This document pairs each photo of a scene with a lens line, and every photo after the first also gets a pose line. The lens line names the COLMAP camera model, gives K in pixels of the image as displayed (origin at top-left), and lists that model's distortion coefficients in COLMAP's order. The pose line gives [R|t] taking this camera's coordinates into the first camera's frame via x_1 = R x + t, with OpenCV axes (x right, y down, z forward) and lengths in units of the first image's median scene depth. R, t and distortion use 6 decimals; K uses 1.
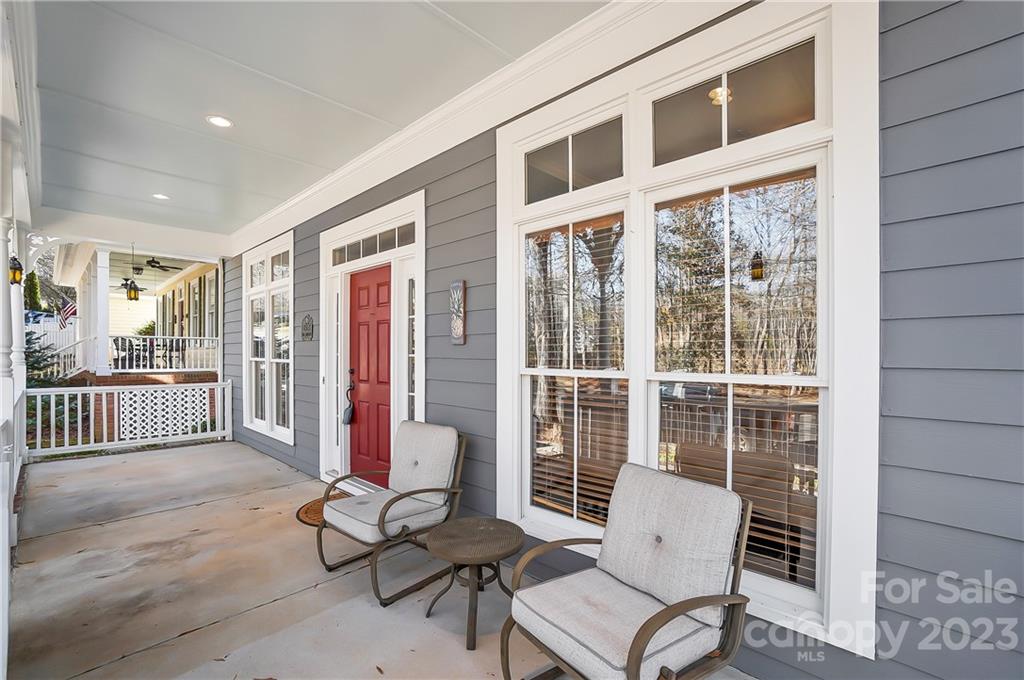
lens RADIAL K [[447.1, 0, 514.0], [0, 447.1, 346.5], [0, 0, 1]] dist [0.001928, 0.000267]
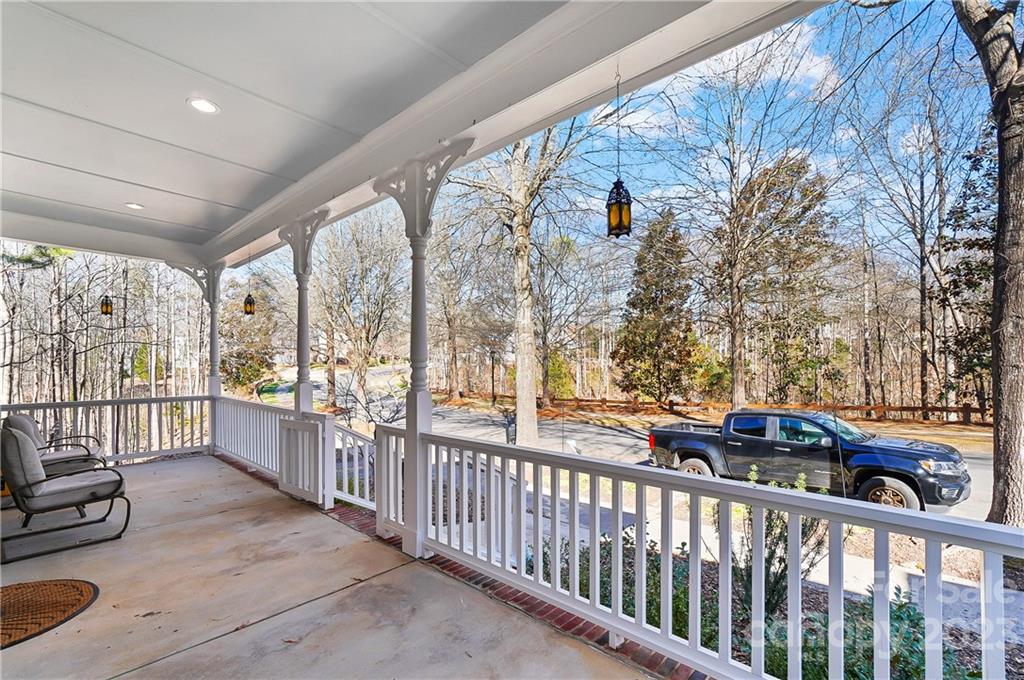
lens RADIAL K [[447.1, 0, 511.2], [0, 447.1, 349.0], [0, 0, 1]] dist [0.001928, 0.000267]
pose [[-0.999498, 0.012844, -0.028956, -1.232642], [0.012904, 0.999915, -0.001880, -0.018907], [0.028930, -0.002253, -0.999579, 1.900481]]
